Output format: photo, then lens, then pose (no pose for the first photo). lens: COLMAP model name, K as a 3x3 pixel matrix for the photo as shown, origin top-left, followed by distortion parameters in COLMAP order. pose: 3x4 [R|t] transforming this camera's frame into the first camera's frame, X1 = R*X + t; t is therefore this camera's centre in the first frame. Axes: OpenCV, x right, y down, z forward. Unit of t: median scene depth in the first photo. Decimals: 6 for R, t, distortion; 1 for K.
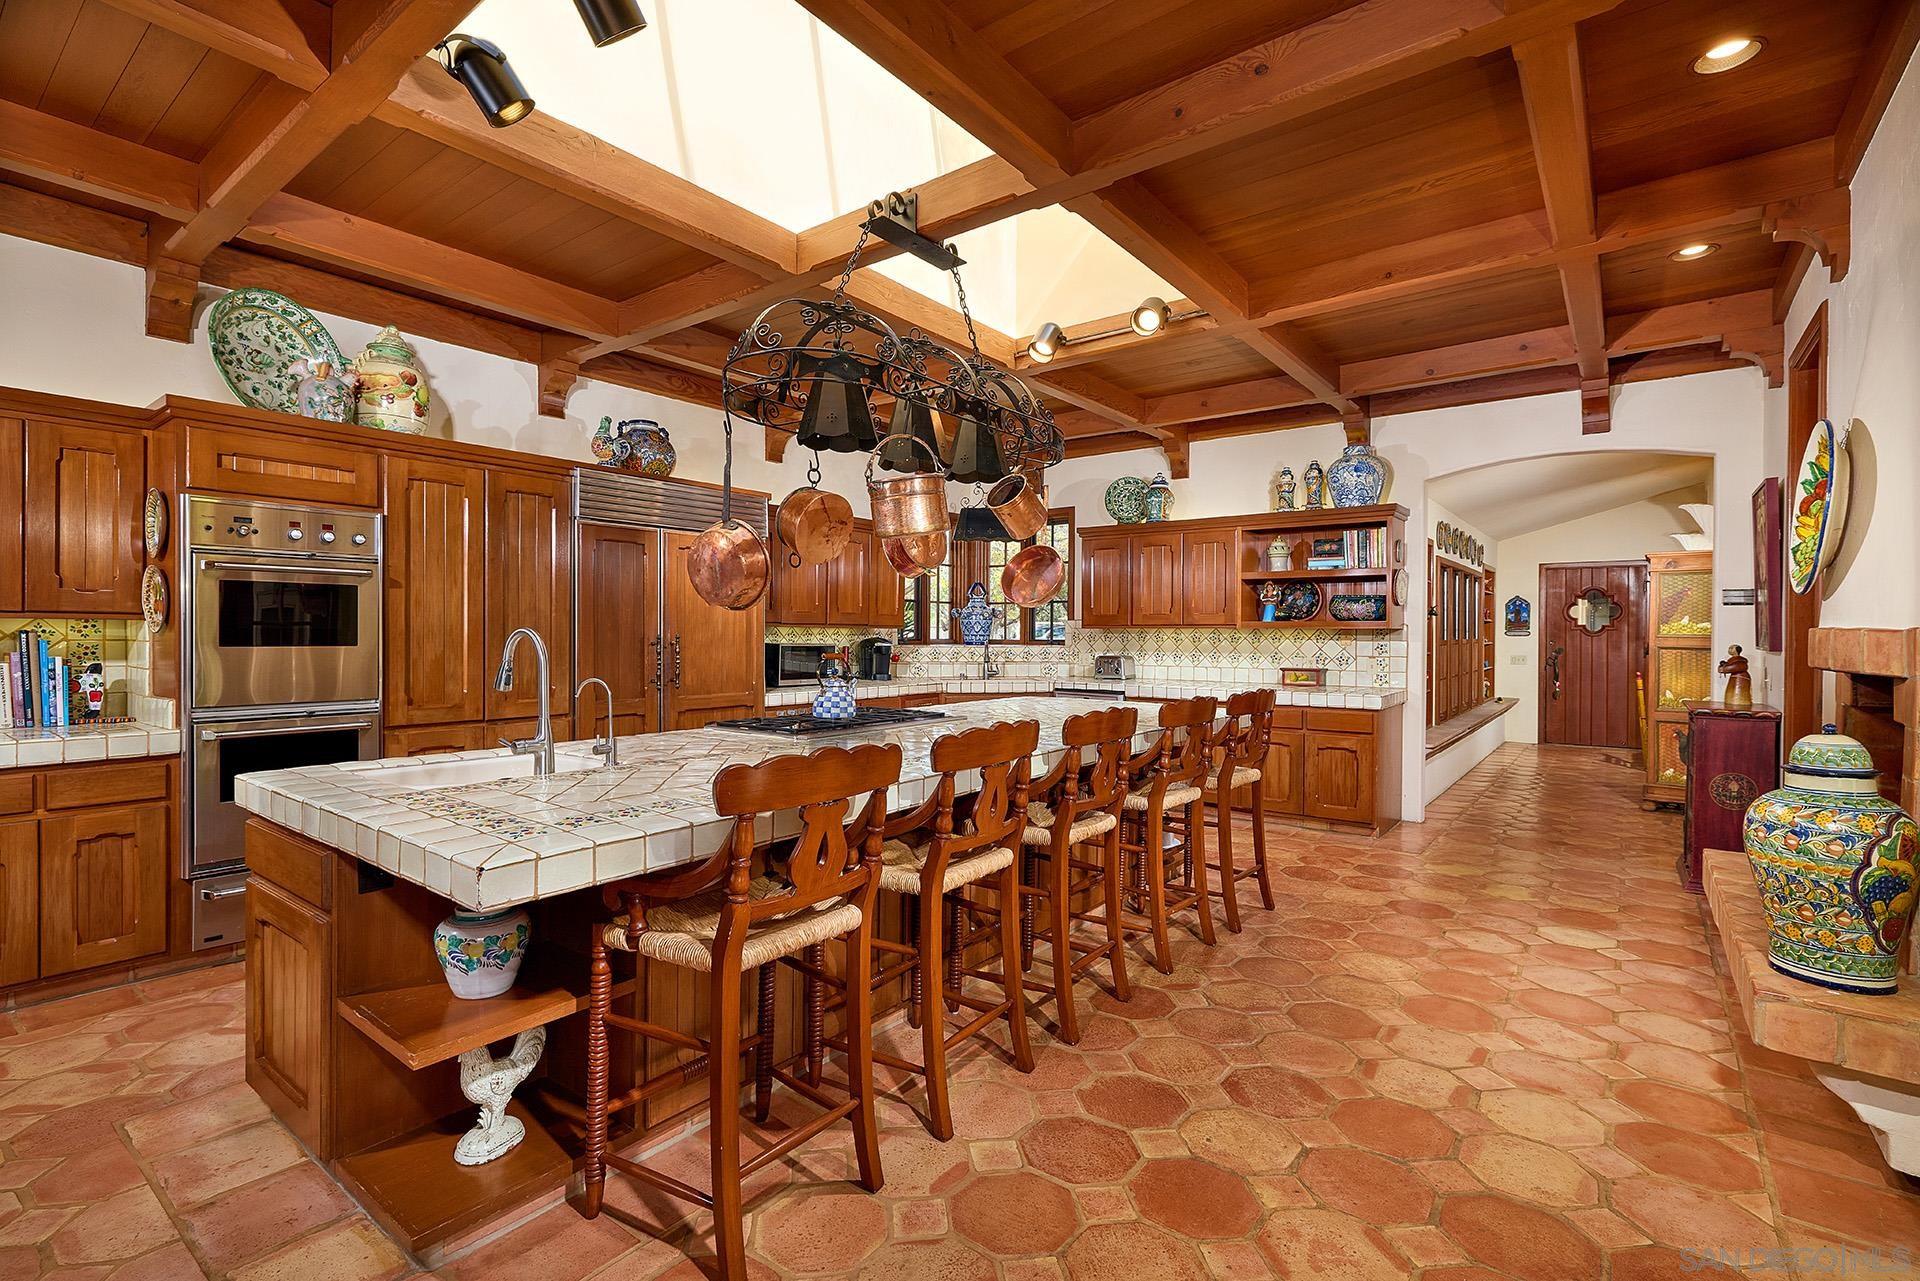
lens RADIAL K [[870.5, 0, 954.3], [0, 870.5, 630.7], [0, 0, 1]] dist [-0.004051, 0.000211]
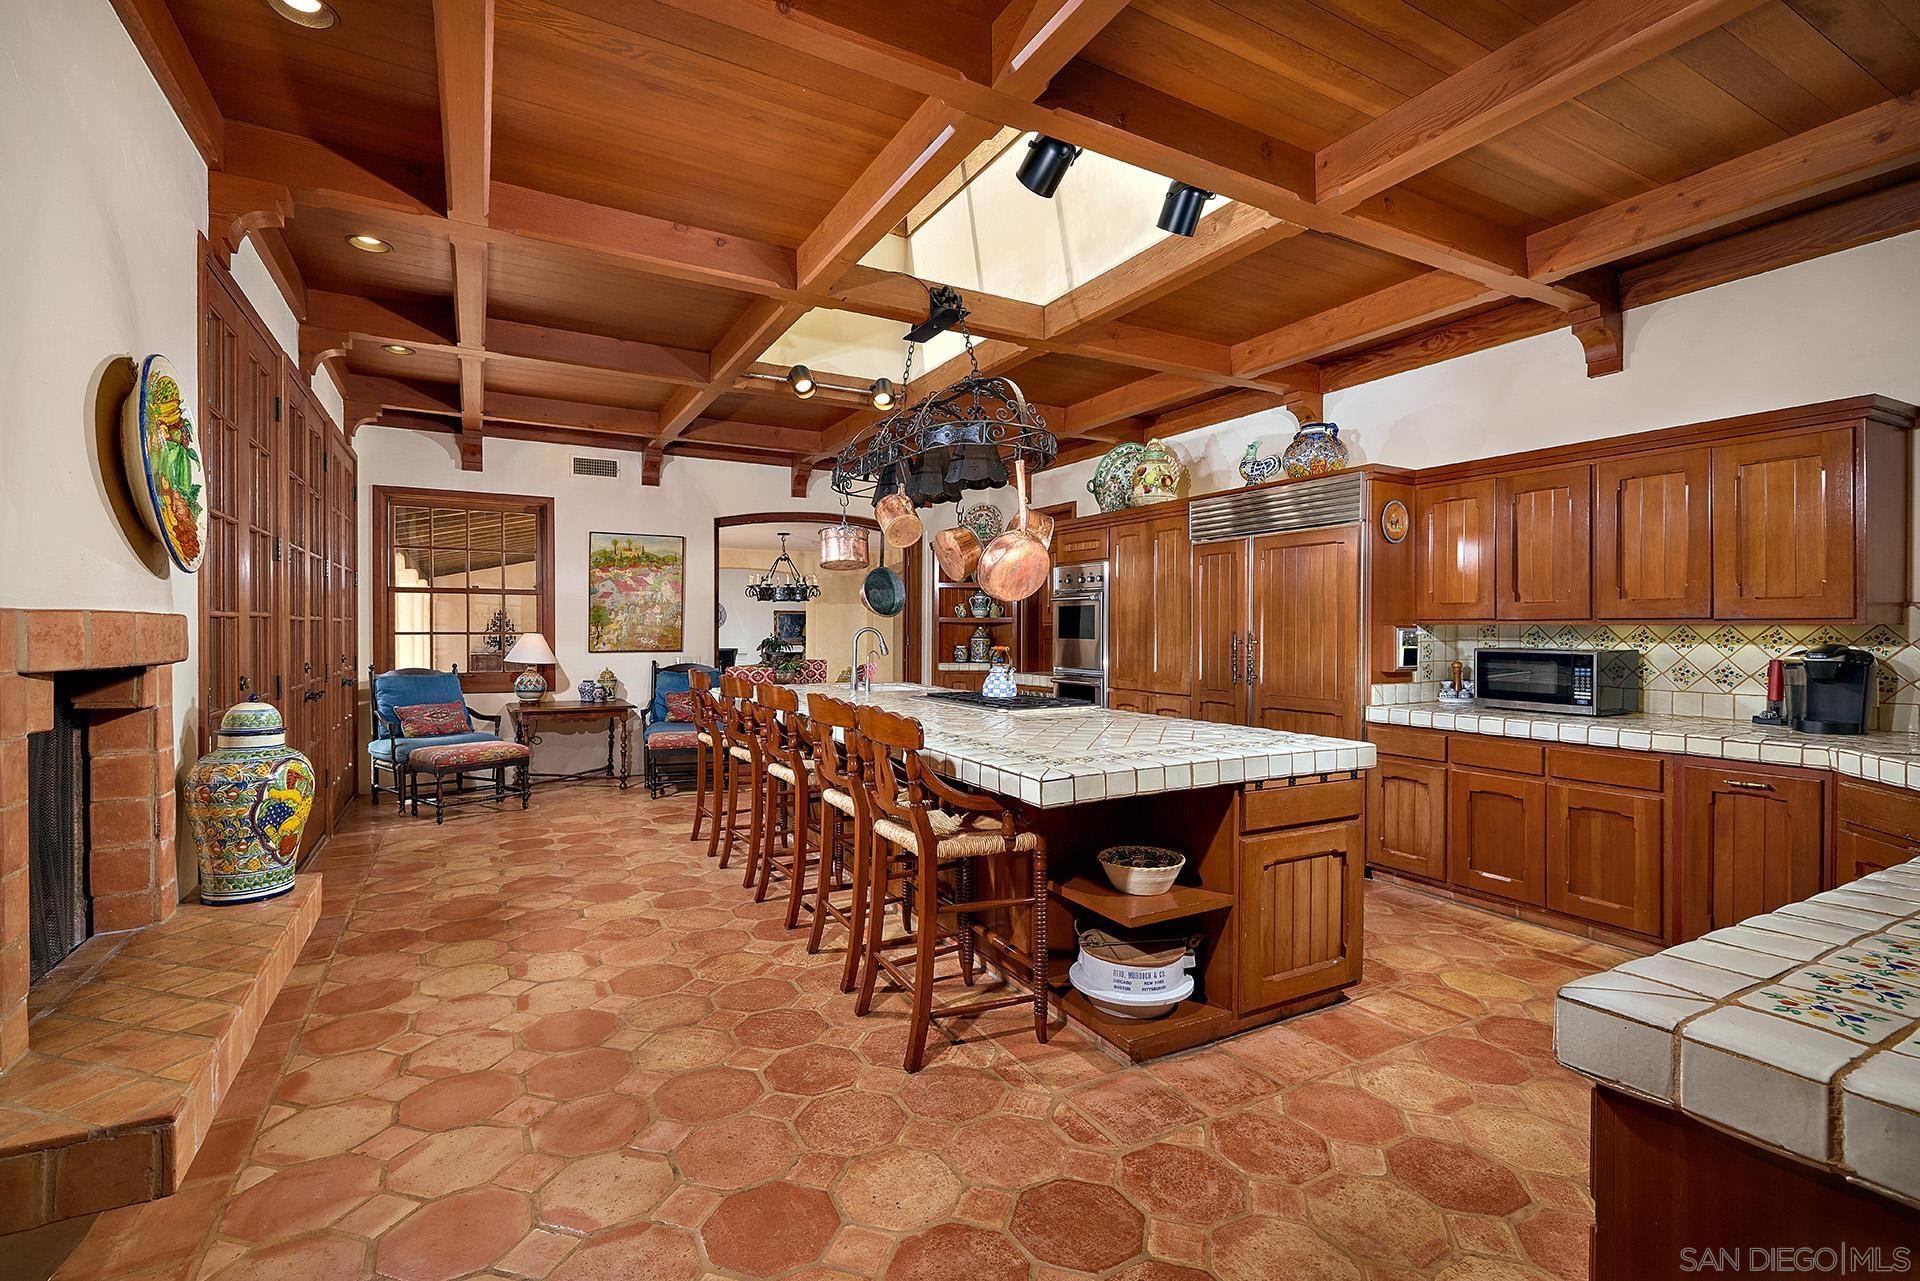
lens RADIAL K [[870.5, 0, 953.2], [0, 870.5, 640.3], [0, 0, 1]] dist [-0.004051, 0.000211]
pose [[-0.394529, 0.004078, -0.918875, 1.355776], [-0.008119, 0.999936, 0.007924, 0.012550], [0.918848, 0.010587, -0.394470, 1.869066]]
